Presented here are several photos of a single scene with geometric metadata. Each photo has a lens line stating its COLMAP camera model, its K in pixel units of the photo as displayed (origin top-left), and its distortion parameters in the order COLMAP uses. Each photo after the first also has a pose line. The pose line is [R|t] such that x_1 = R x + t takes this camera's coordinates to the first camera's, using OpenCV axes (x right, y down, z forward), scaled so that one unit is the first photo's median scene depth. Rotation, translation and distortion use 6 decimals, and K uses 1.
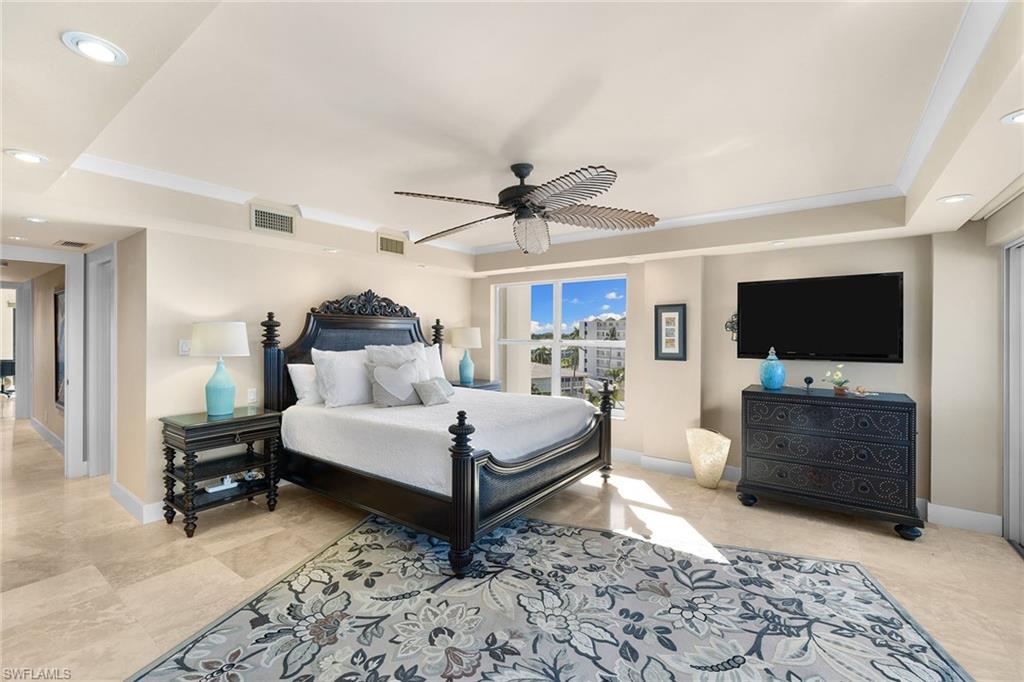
lens RADIAL K [[435.1, 0, 506.0], [0, 435.1, 329.6], [0, 0, 1]] dist [-0.001873, 0.000904]
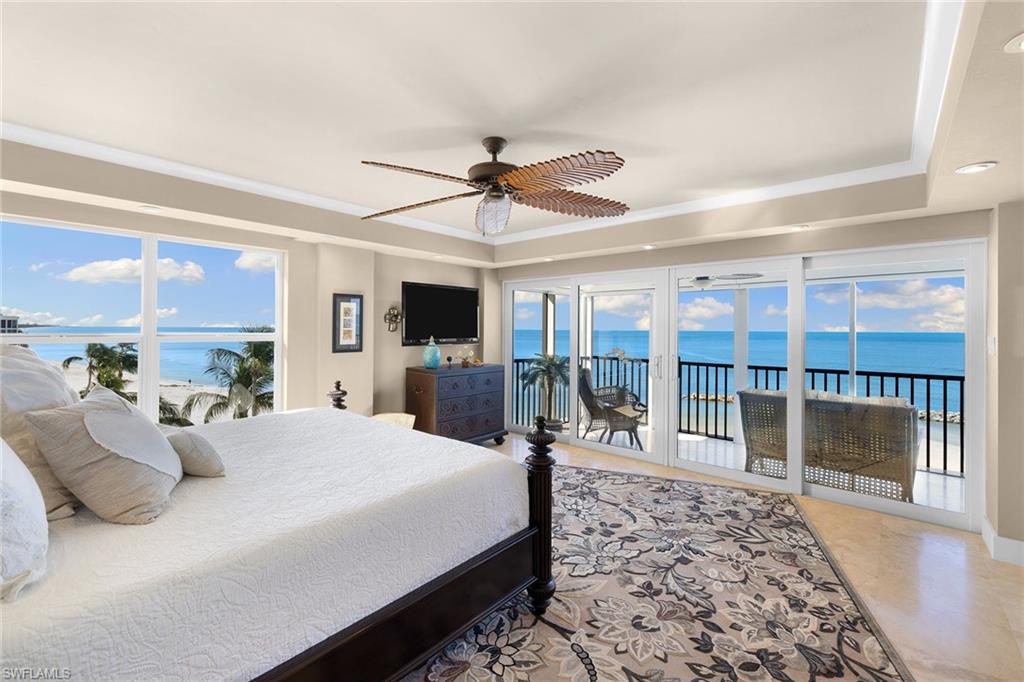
lens RADIAL K [[430.6, 0, 504.7], [0, 430.6, 333.7], [0, 0, 1]] dist [0.000201, 0.000408]
pose [[0.097488, -0.017584, 0.995081, -0.724225], [-0.016456, 0.999679, 0.019277, 0.007359], [-0.995101, -0.018254, 0.097167, 0.766311]]
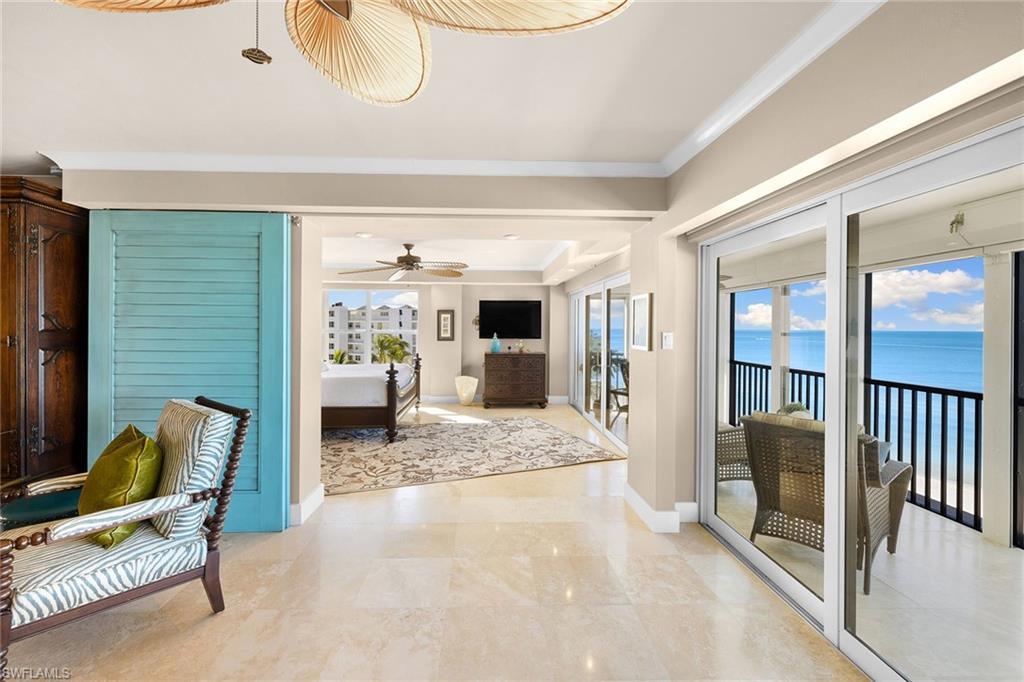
lens RADIAL K [[435.1, 0, 506.0], [0, 435.1, 329.6], [0, 0, 1]] dist [-0.001873, 0.000904]
pose [[0.774573, -0.005692, 0.632459, -0.769300], [-0.007956, 0.999793, 0.018742, -0.016575], [-0.632435, -0.019549, 0.774367, -0.746657]]
